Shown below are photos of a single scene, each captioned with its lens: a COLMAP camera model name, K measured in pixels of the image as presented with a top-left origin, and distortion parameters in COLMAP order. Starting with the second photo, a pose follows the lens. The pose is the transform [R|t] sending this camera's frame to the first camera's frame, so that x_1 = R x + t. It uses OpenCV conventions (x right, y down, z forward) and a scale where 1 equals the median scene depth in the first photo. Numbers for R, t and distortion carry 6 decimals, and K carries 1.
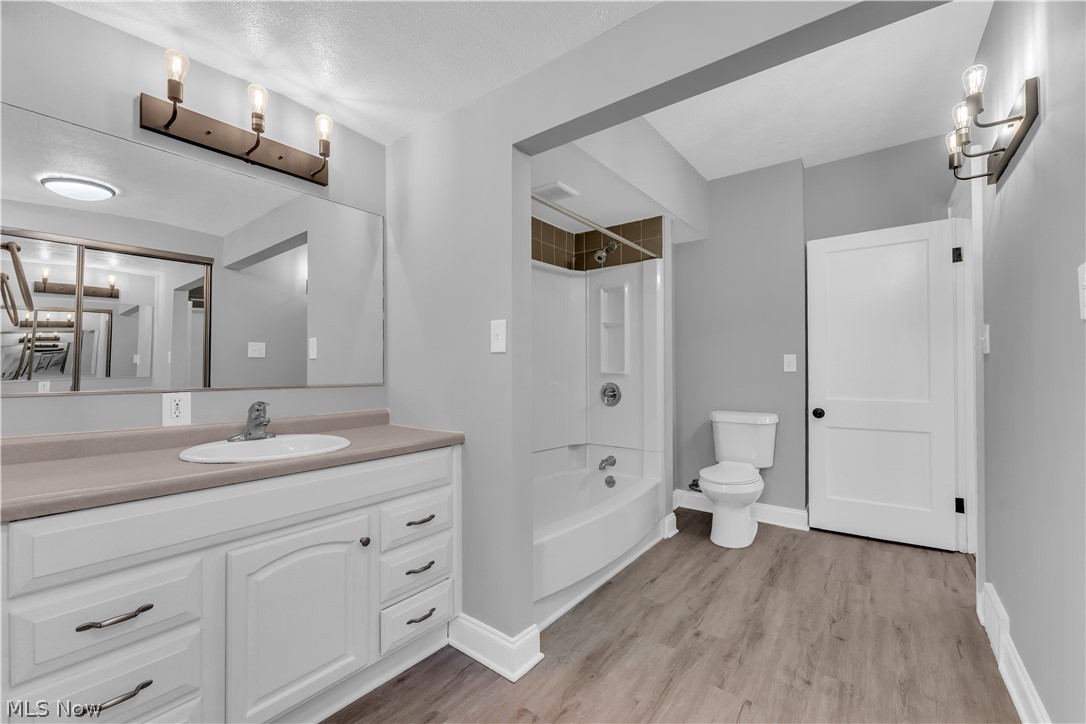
lens RADIAL K [[439.2, 0, 543.2], [0, 439.2, 360.5], [0, 0, 1]] dist [0.000076, -0.000354]
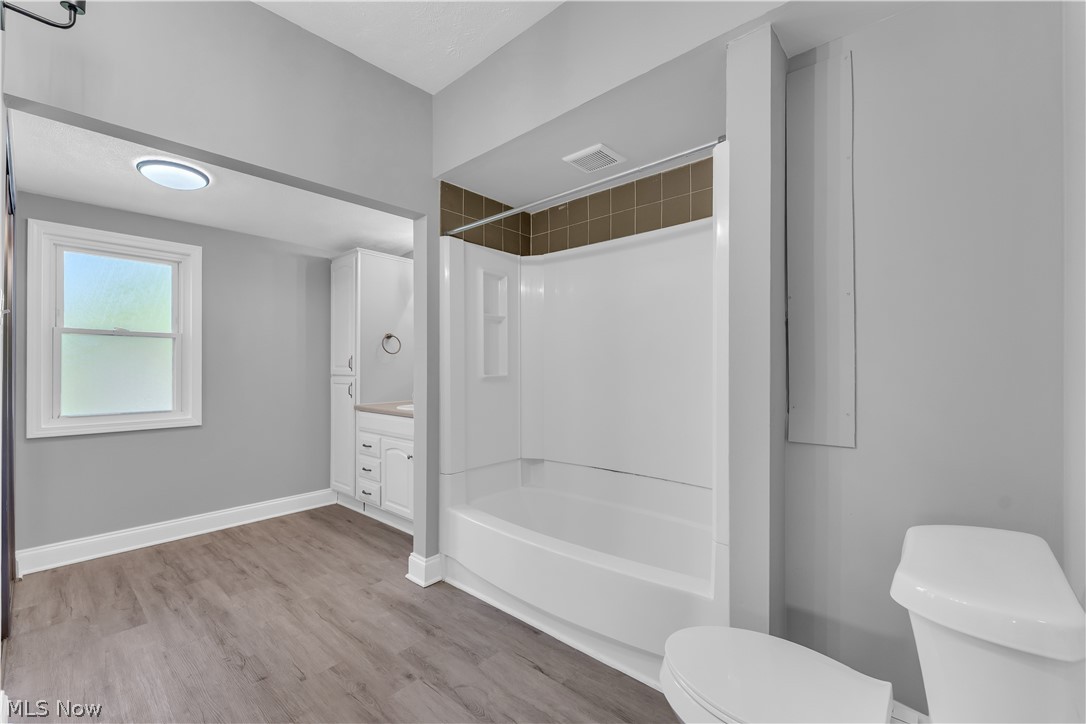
lens RADIAL K [[439.2, 0, 543.3], [0, 439.2, 365.5], [0, 0, 1]] dist [0.000076, -0.000354]
pose [[-0.045858, -0.002901, -0.998944, 1.247903], [0.020367, 0.999785, -0.003839, 0.007968], [0.998740, -0.020522, -0.045789, 1.349972]]
